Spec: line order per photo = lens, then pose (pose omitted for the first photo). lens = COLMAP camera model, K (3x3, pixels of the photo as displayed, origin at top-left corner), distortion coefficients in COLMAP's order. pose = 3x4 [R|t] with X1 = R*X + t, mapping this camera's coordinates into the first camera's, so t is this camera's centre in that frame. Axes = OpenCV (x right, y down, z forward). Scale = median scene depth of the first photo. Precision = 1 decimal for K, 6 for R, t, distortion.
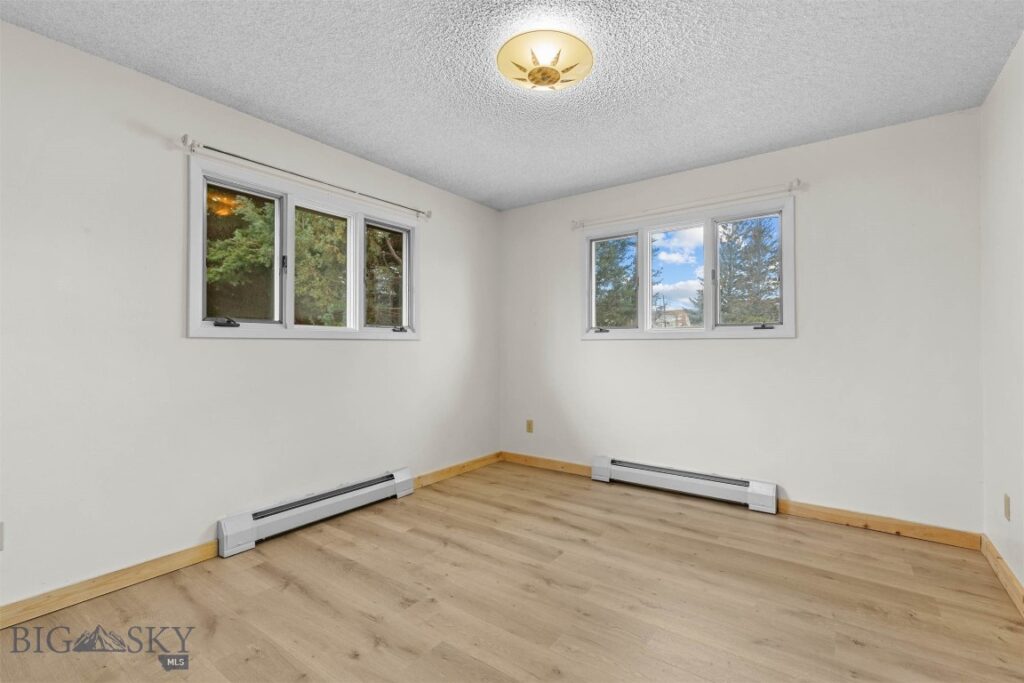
lens RADIAL K [[462.6, 0, 504.2], [0, 462.6, 335.7], [0, 0, 1]] dist [0.007380, -0.001639]
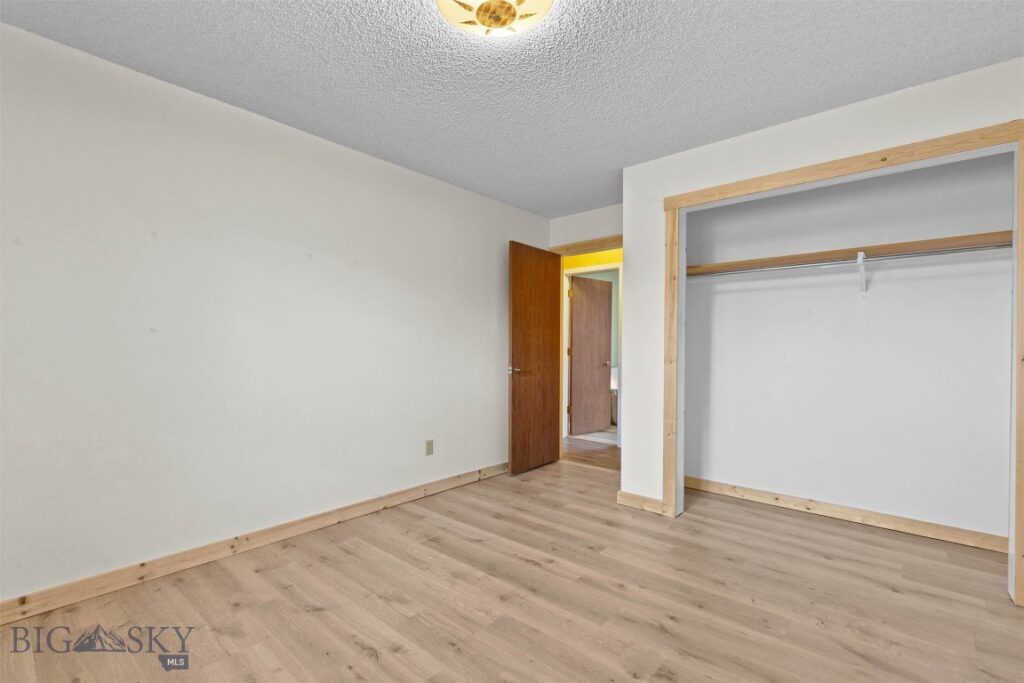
lens RADIAL K [[462.6, 0, 511.8], [0, 462.6, 347.7], [0, 0, 1]] dist [0.007380, -0.001639]
pose [[-0.997688, -0.003745, 0.067861, 0.002660], [-0.004719, 0.999888, -0.014189, 0.034163], [-0.067800, -0.014477, -0.997594, 2.089985]]
